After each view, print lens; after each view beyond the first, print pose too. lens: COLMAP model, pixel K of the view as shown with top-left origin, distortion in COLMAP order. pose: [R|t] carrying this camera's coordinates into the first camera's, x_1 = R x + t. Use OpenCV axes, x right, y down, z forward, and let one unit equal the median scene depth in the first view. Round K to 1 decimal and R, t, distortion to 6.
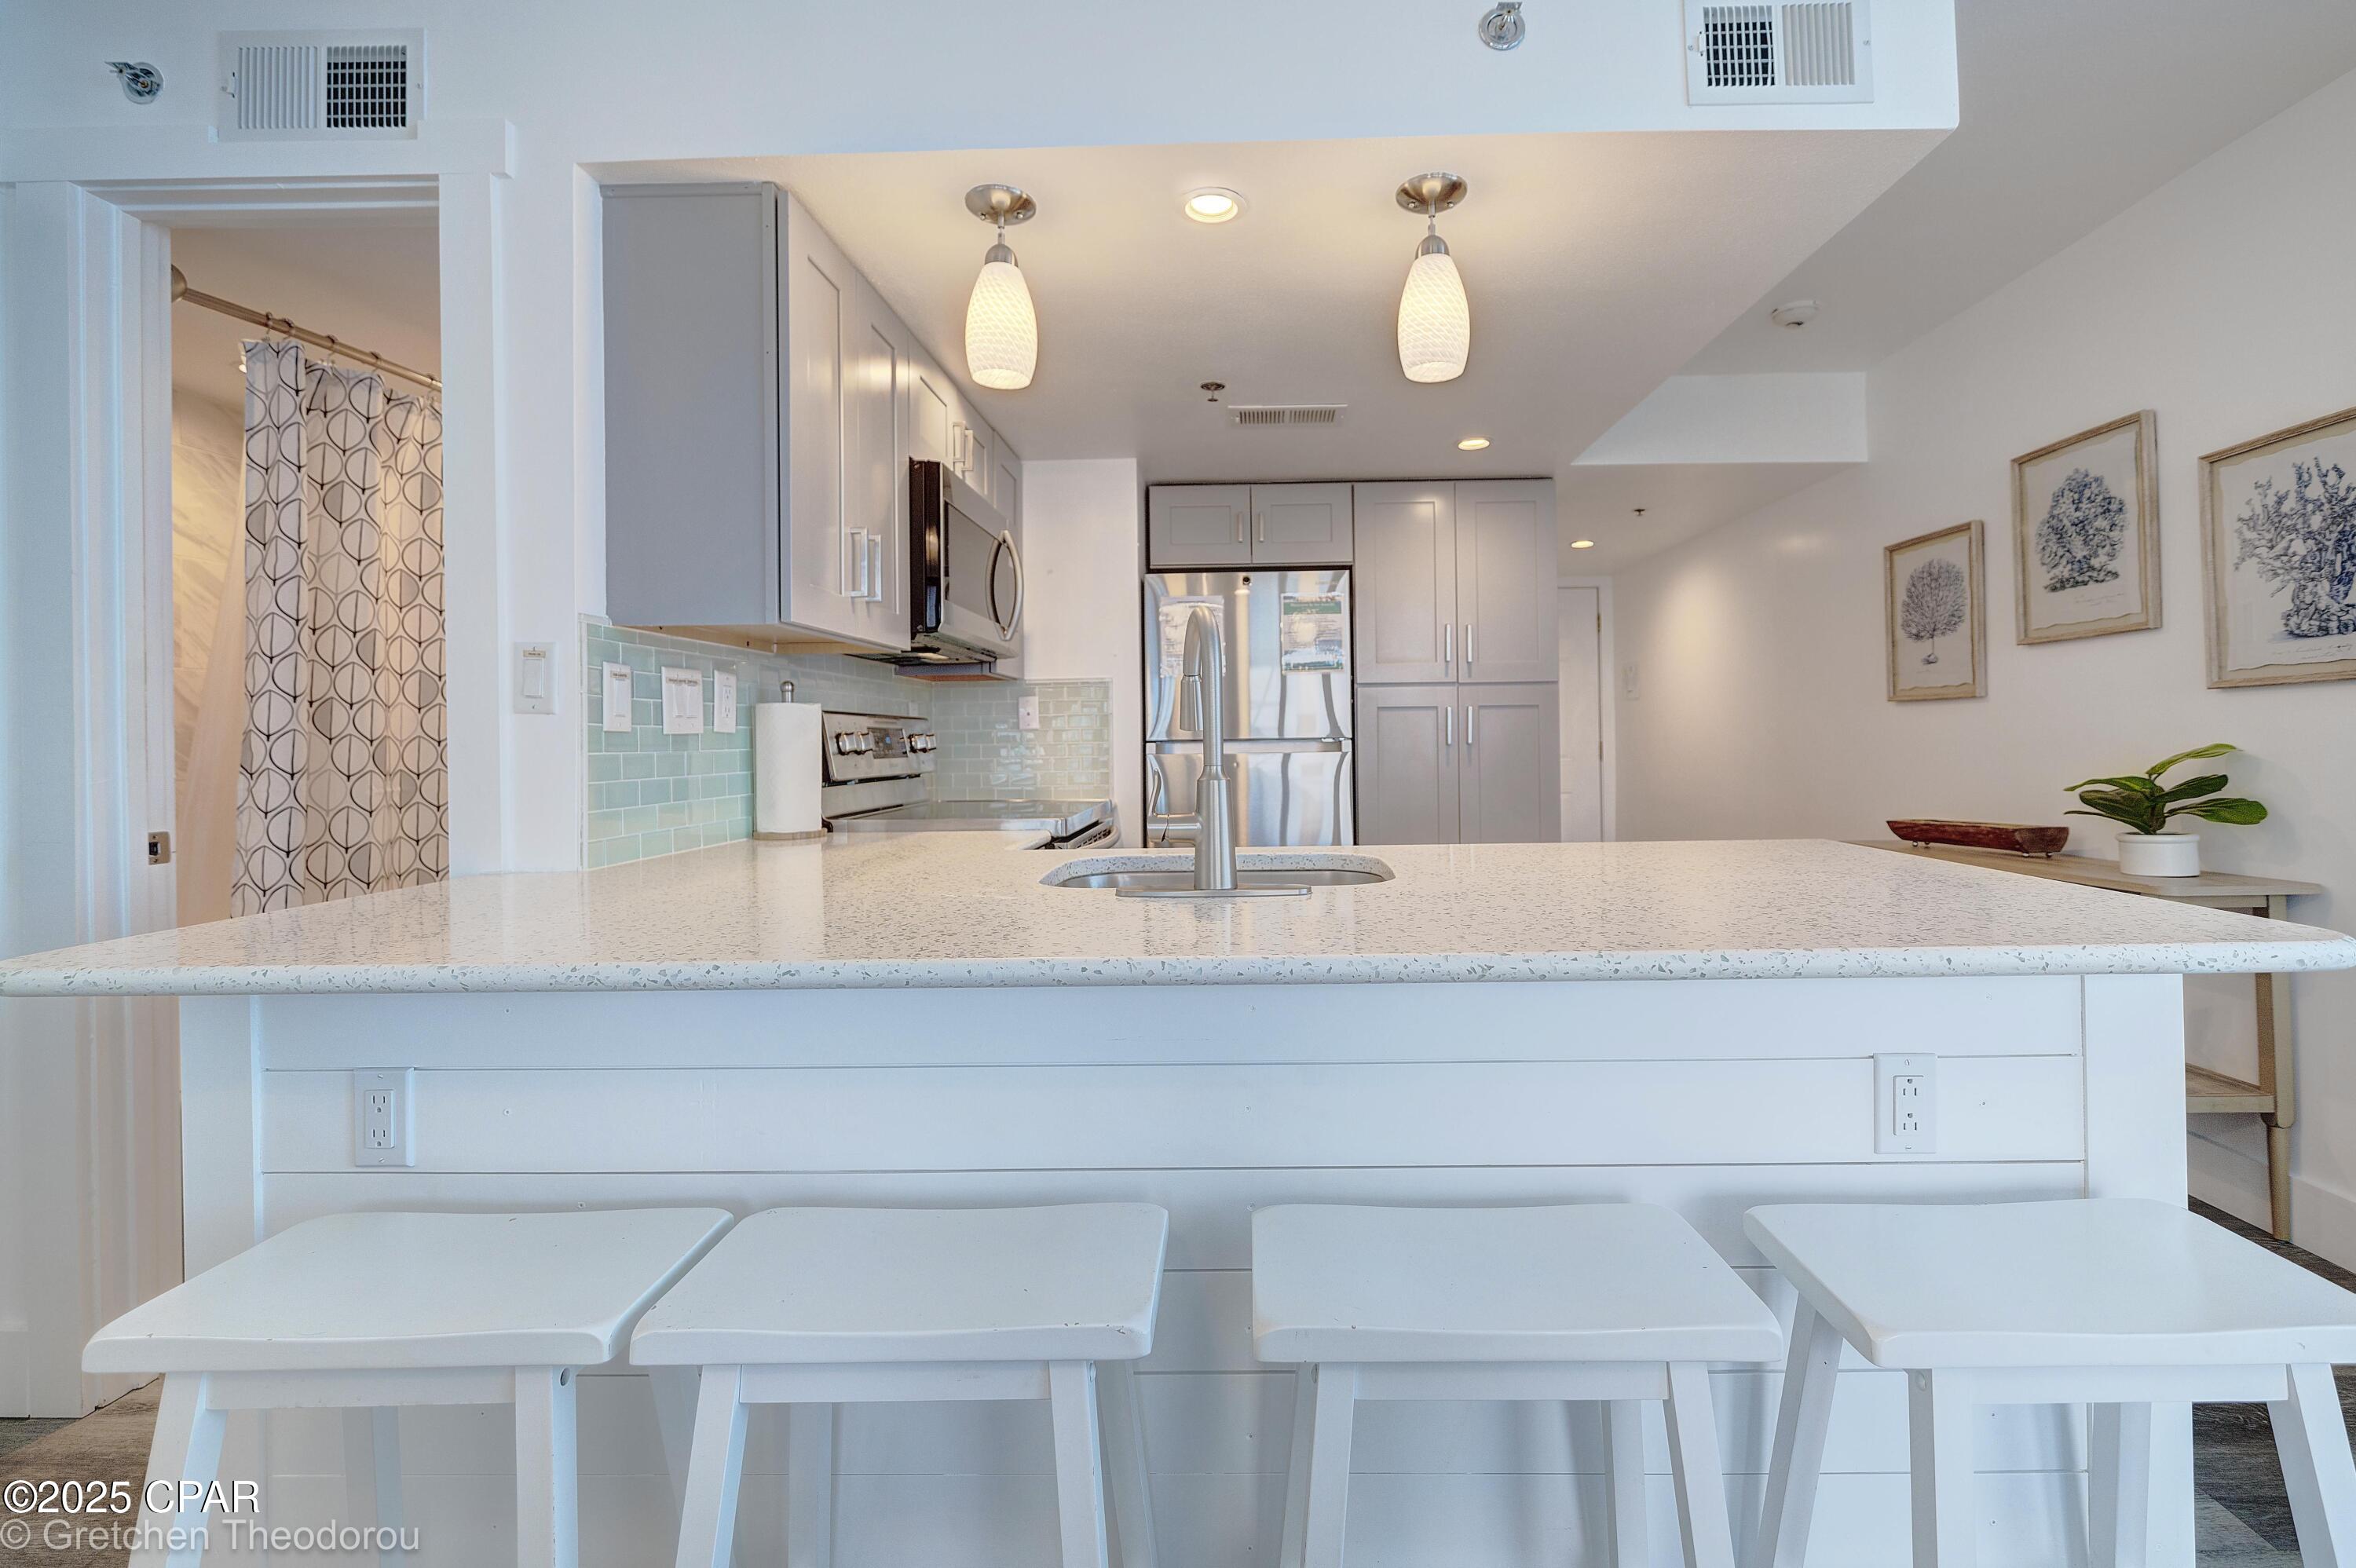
lens RADIAL K [[940.6, 0, 1160.2], [0, 940.6, 743.2], [0, 0, 1]] dist [-0.002324, -0.000080]
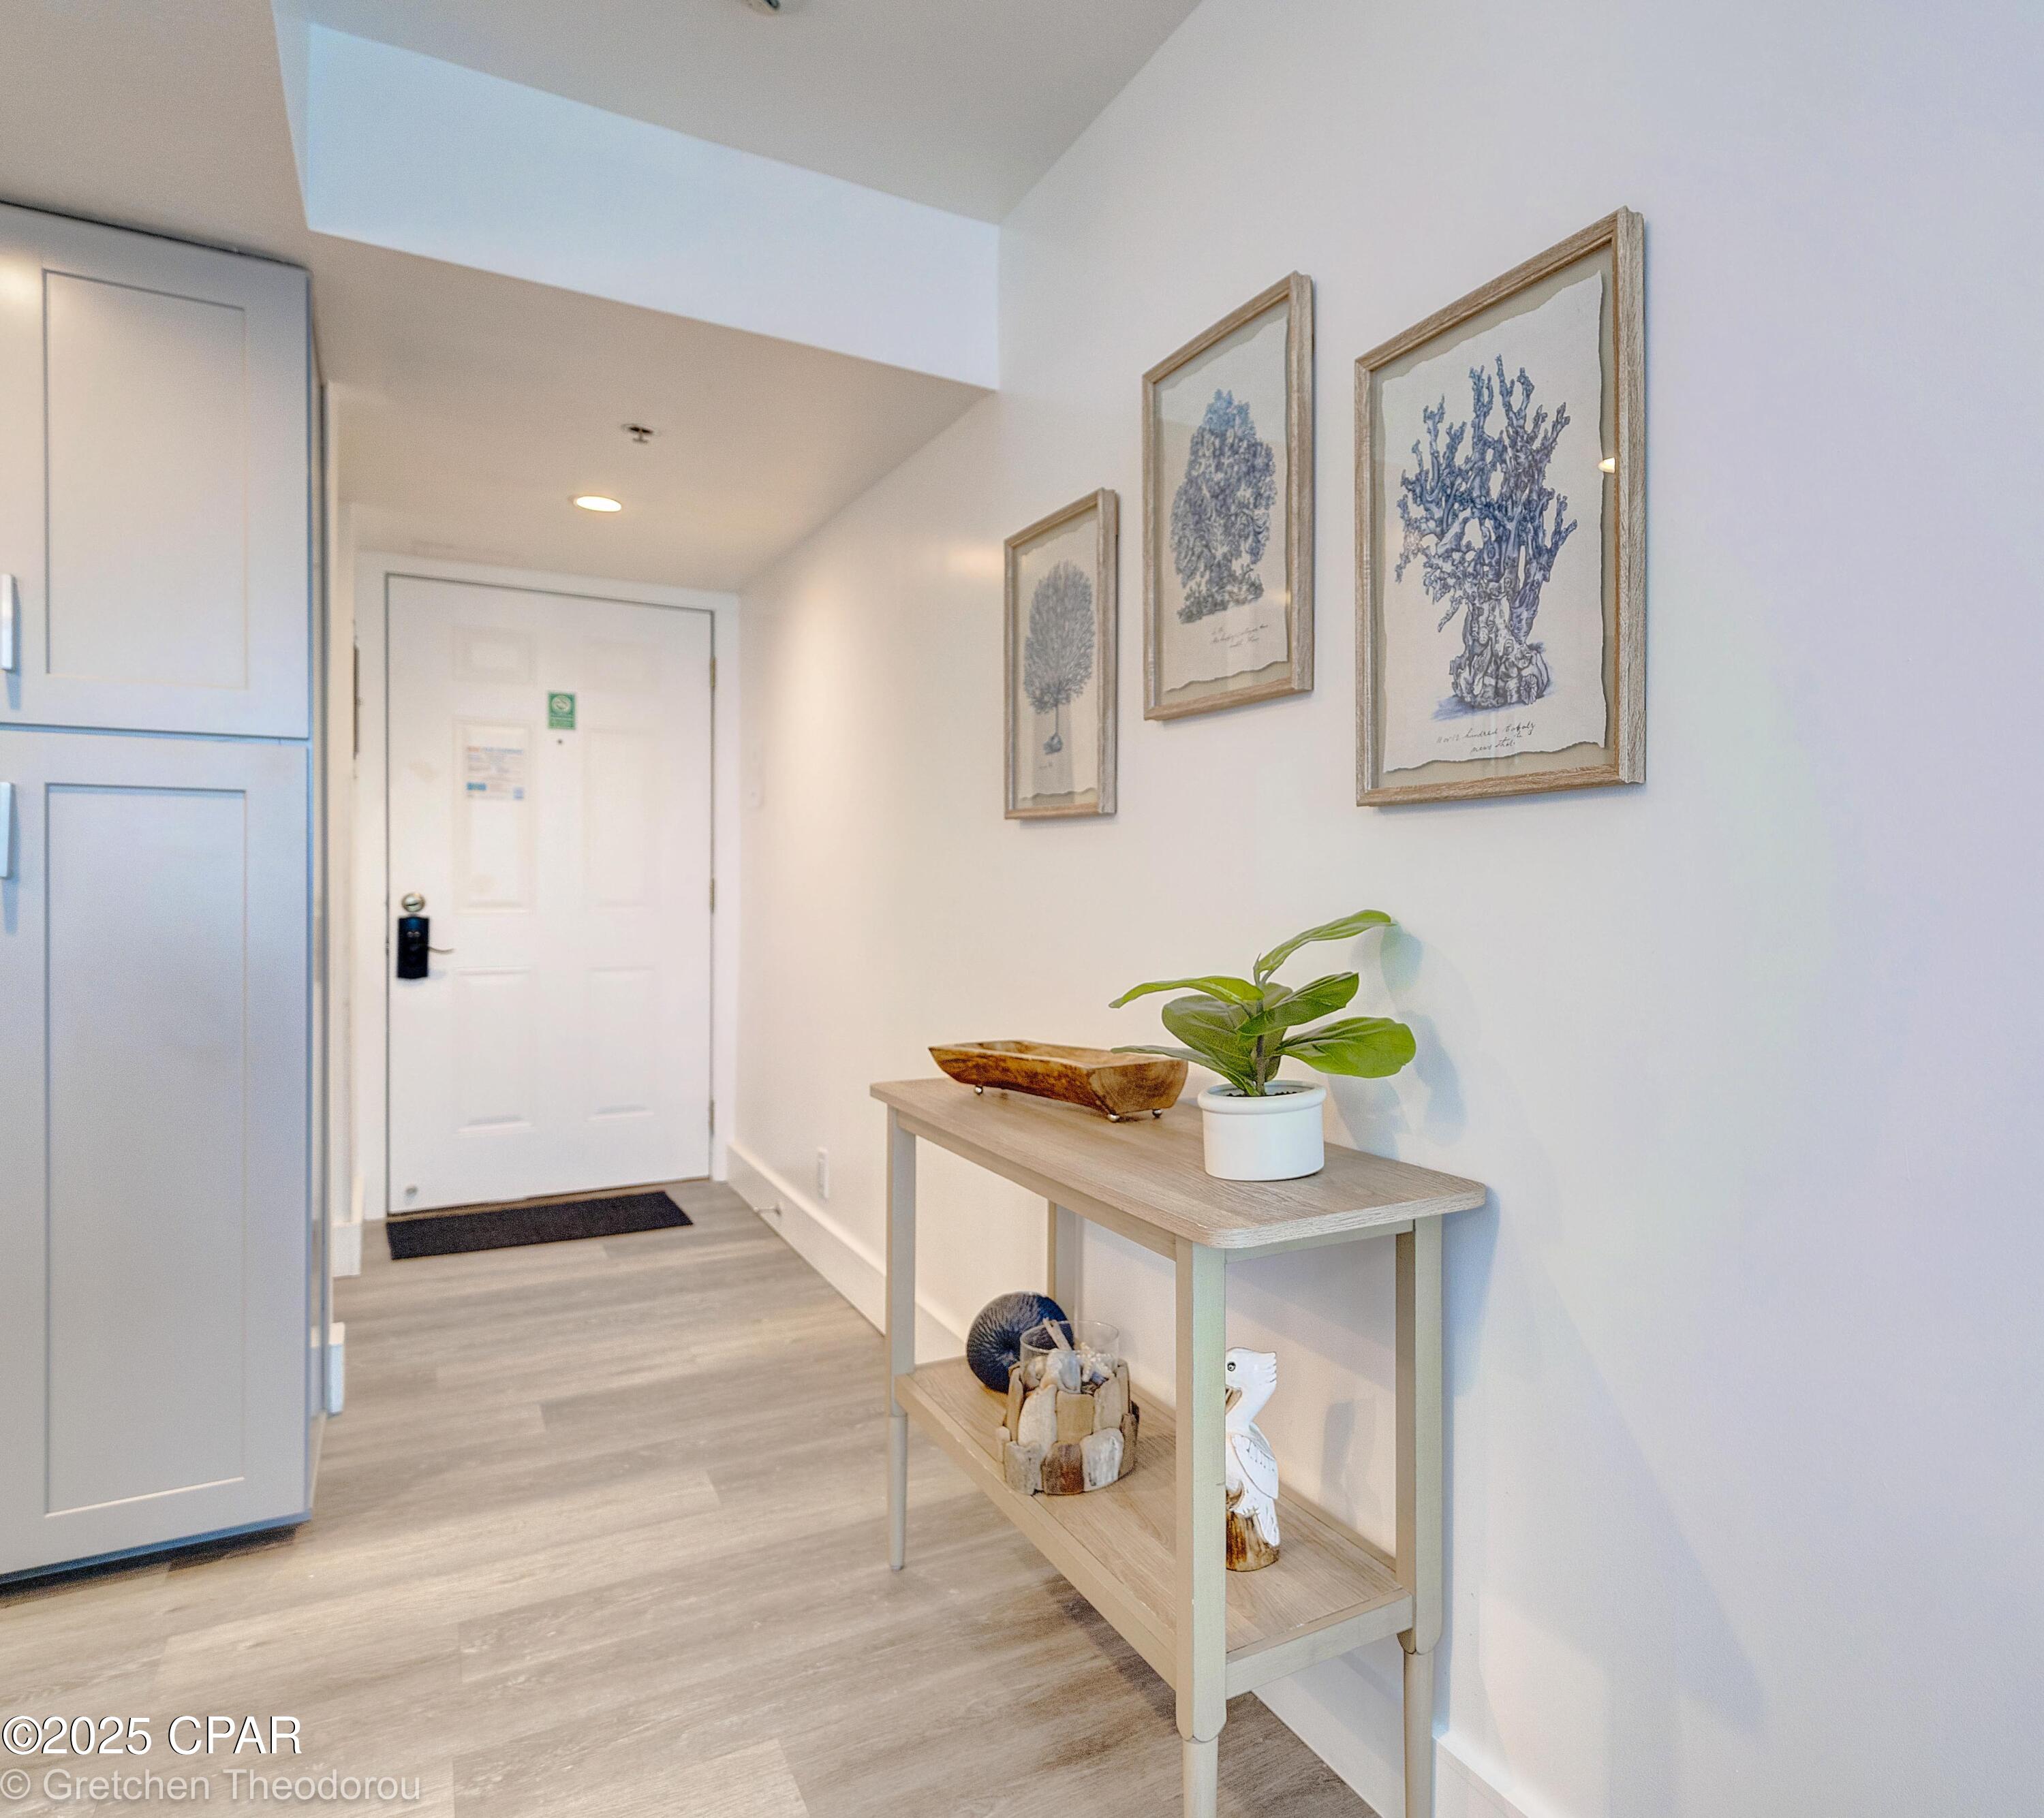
lens RADIAL K [[1283.3, 0, 1022.2], [0, 1283.3, 901.1], [0, 0, 1]] dist [0.005121, -0.001992]
pose [[0.902384, 0.006743, 0.430880, 0.640913], [-0.017308, 0.999638, 0.020603, -0.015907], [-0.430585, -0.026050, 0.902174, 0.432314]]
